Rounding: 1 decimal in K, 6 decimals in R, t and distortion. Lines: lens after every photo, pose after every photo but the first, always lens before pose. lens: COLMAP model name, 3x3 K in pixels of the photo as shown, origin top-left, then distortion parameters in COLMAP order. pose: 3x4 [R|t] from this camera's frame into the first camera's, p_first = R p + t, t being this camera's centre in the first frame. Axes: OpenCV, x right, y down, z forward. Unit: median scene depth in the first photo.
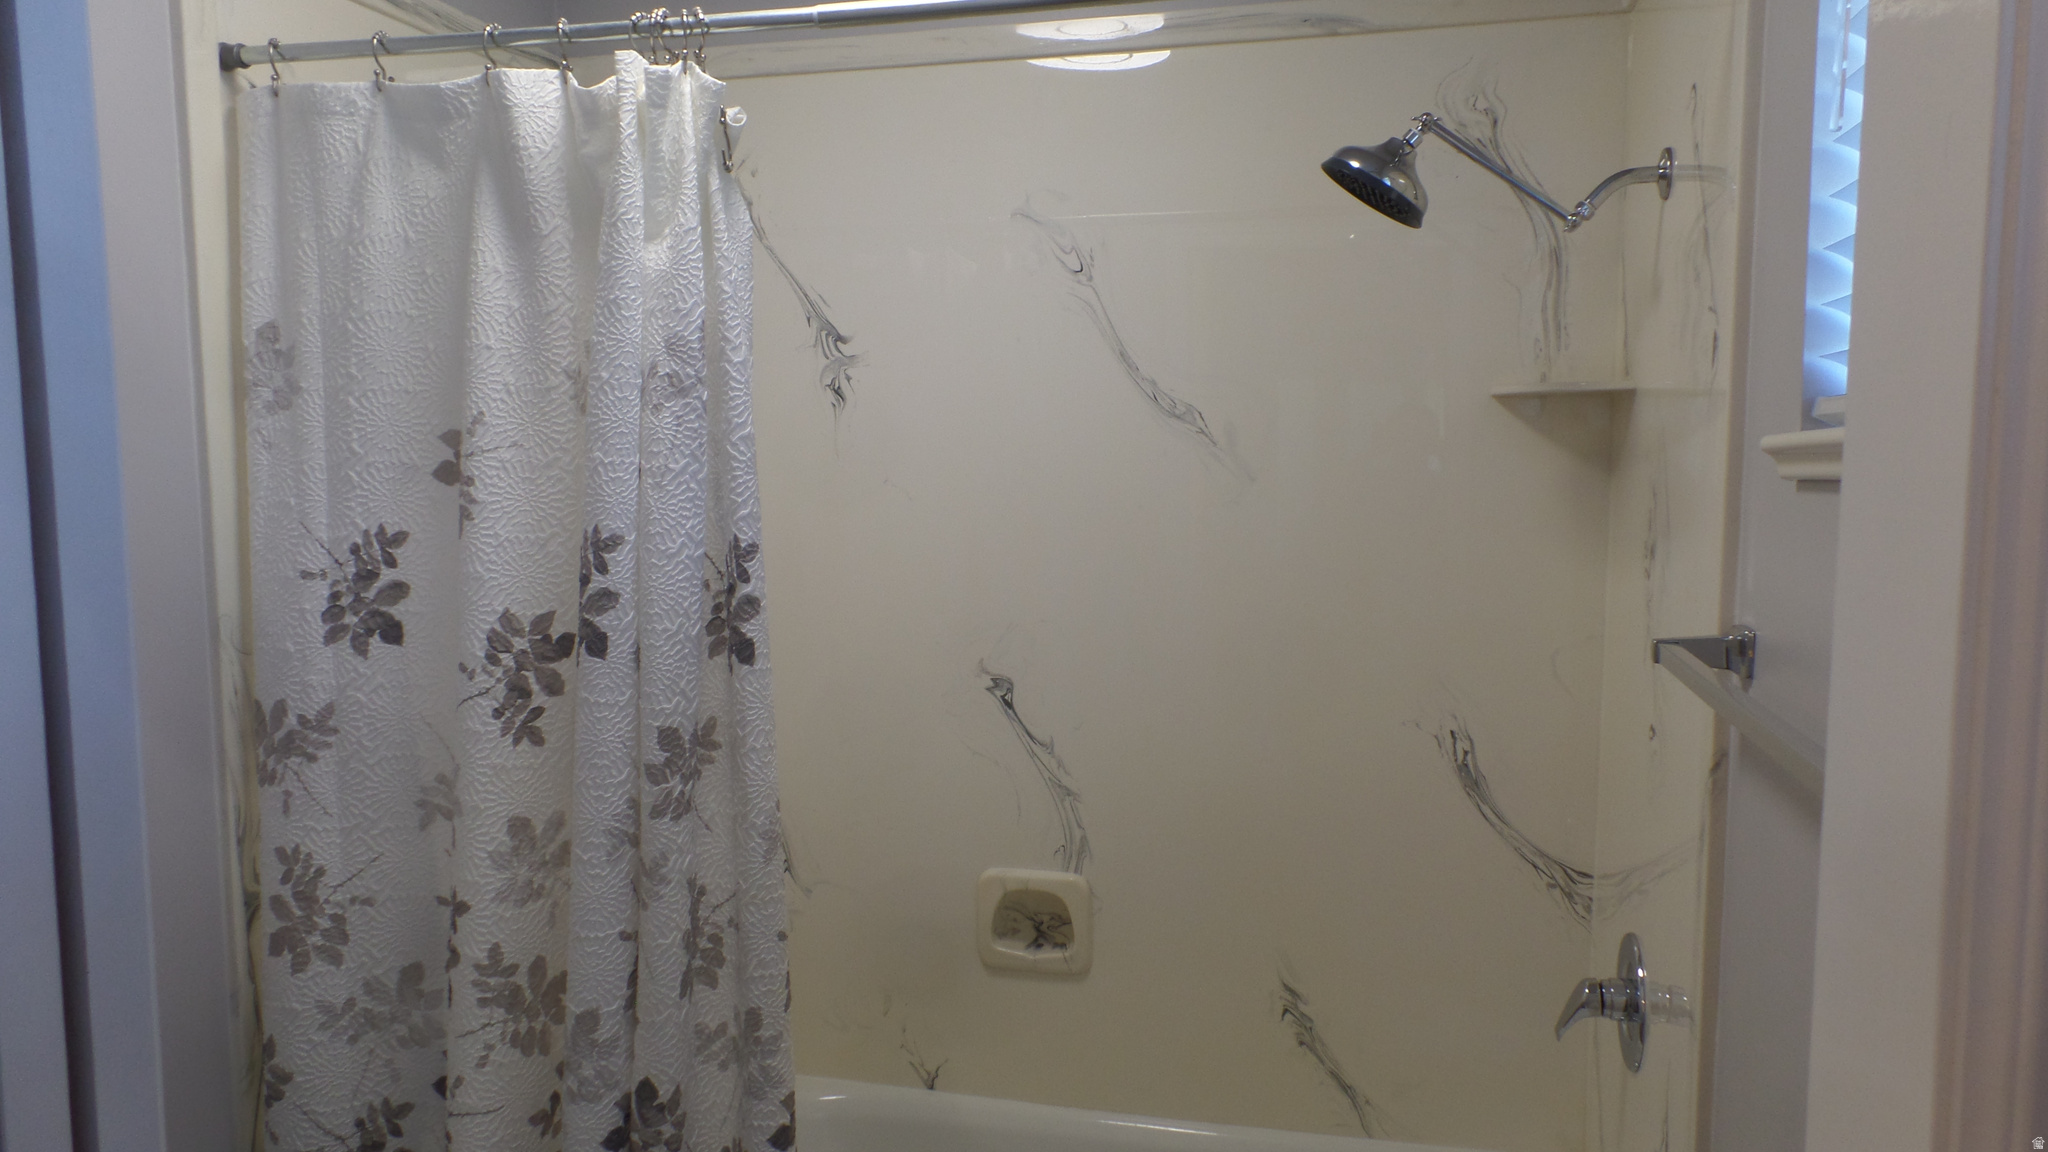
lens RADIAL K [[1426.8, 0, 1037.3], [0, 1426.8, 568.5], [0, 0, 1]] dist [0.004704, 0.012876]
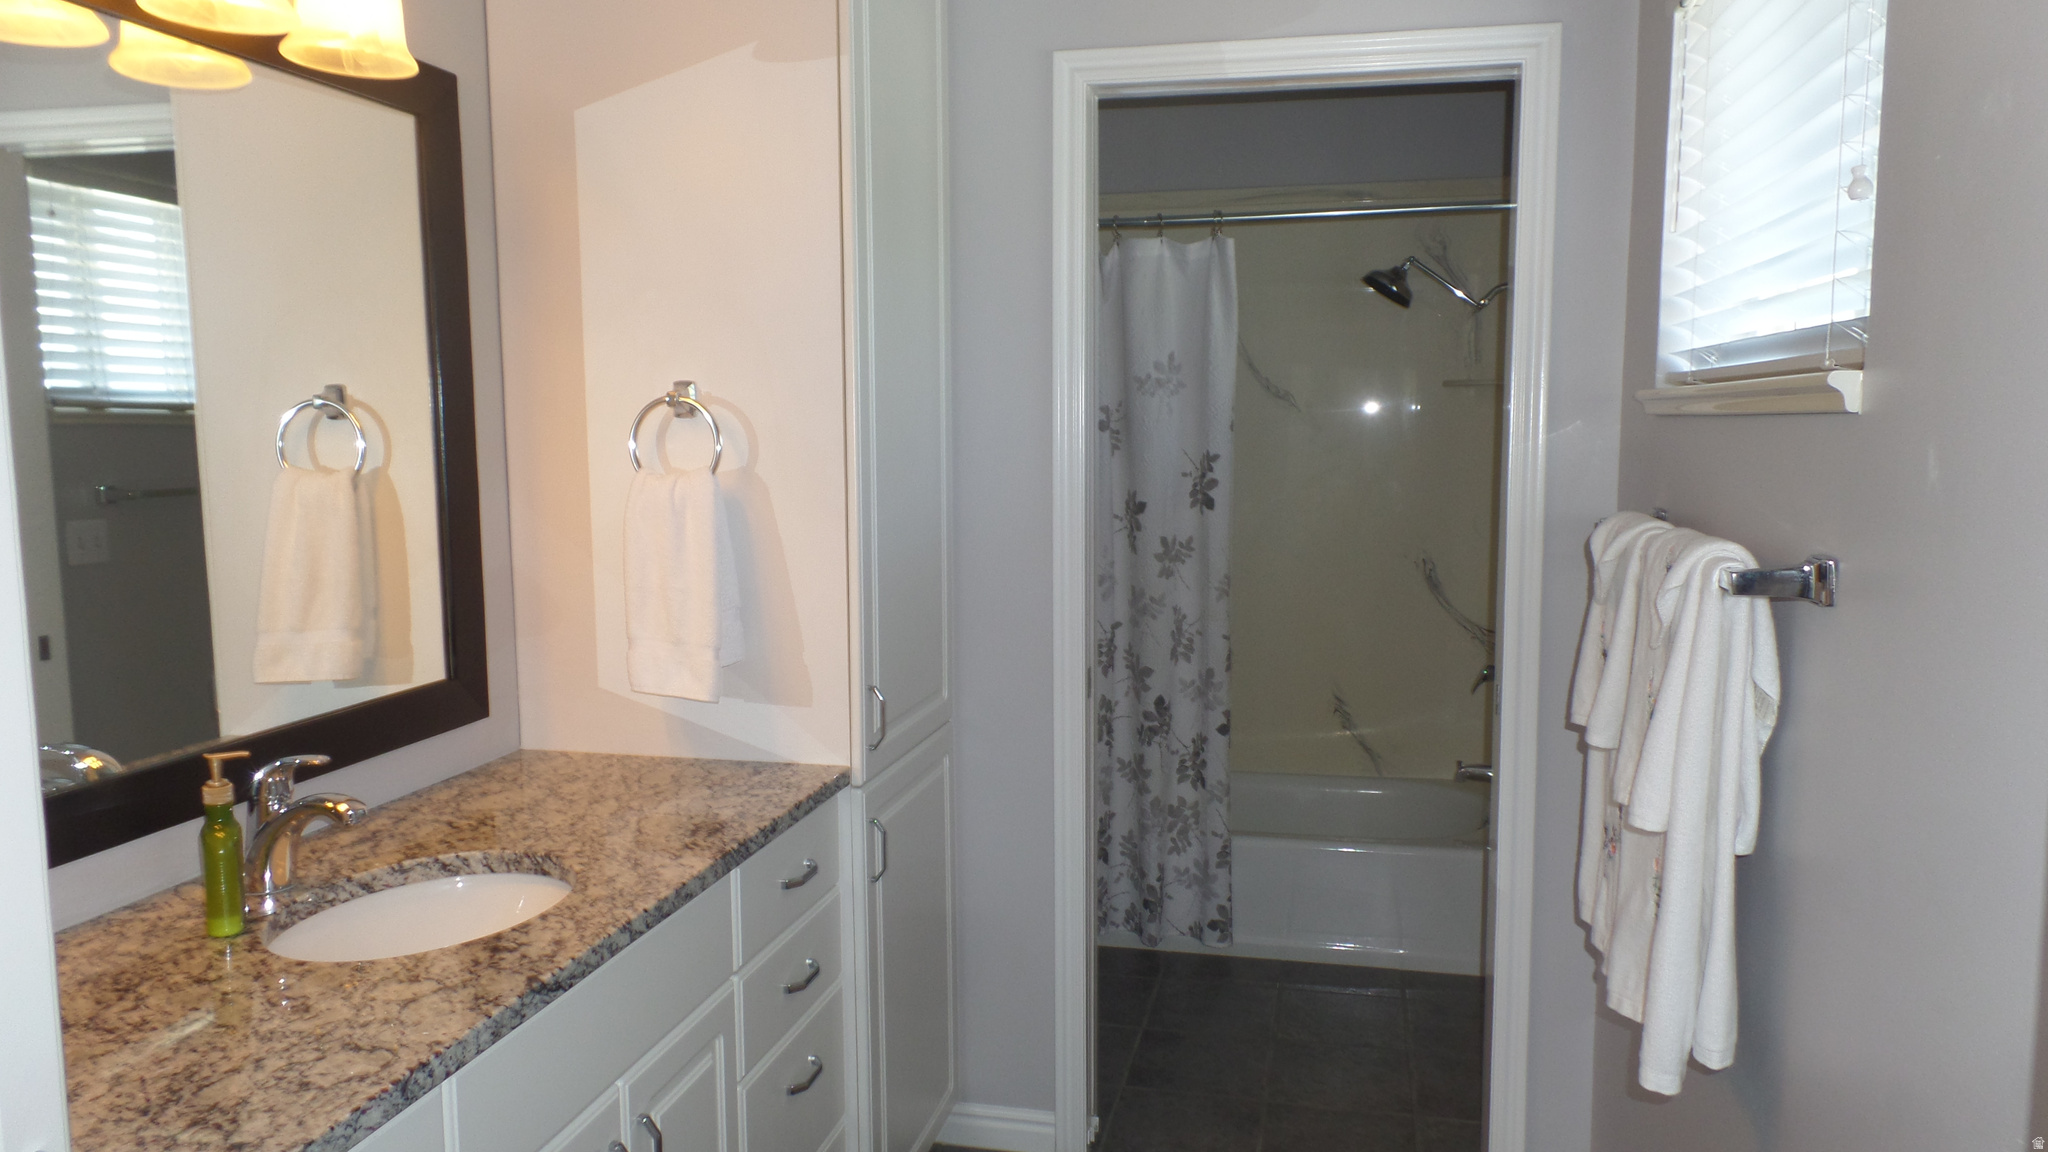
lens RADIAL K [[1426.8, 0, 1033.7], [0, 1426.8, 580.8], [0, 0, 1]] dist [0.004704, 0.012876]
pose [[0.999752, -0.007159, 0.021070, -0.272073], [0.006617, 0.999648, 0.025688, 0.087928], [-0.021247, -0.025543, 0.999448, -0.902843]]
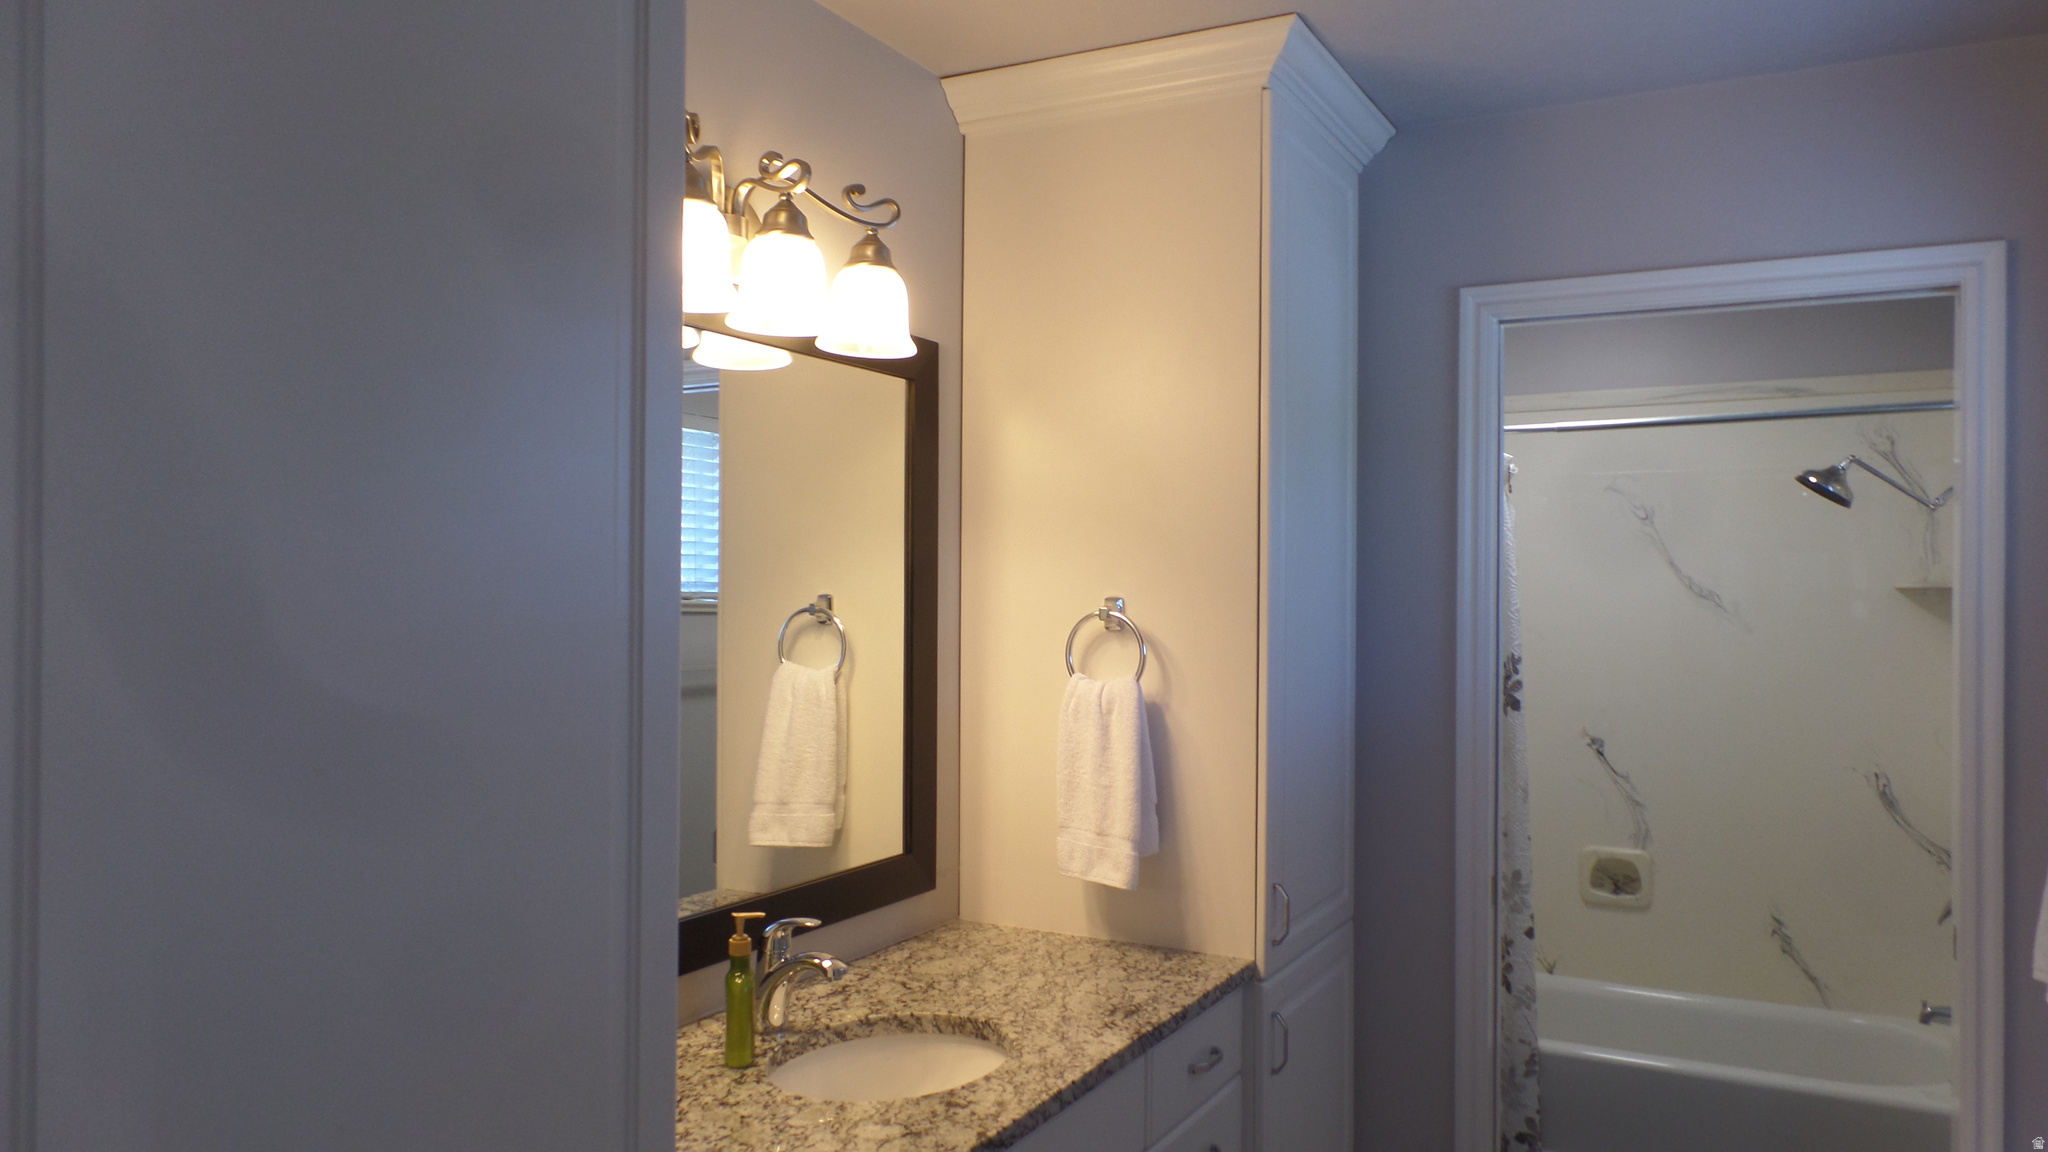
lens RADIAL K [[1426.8, 0, 1037.3], [0, 1426.8, 578.7], [0, 0, 1]] dist [0.004704, 0.012876]
pose [[0.967993, 0.005717, -0.250910, -0.271632], [-0.029262, 0.995493, -0.090207, 0.061666], [0.249264, 0.094662, 0.963798, -0.992547]]
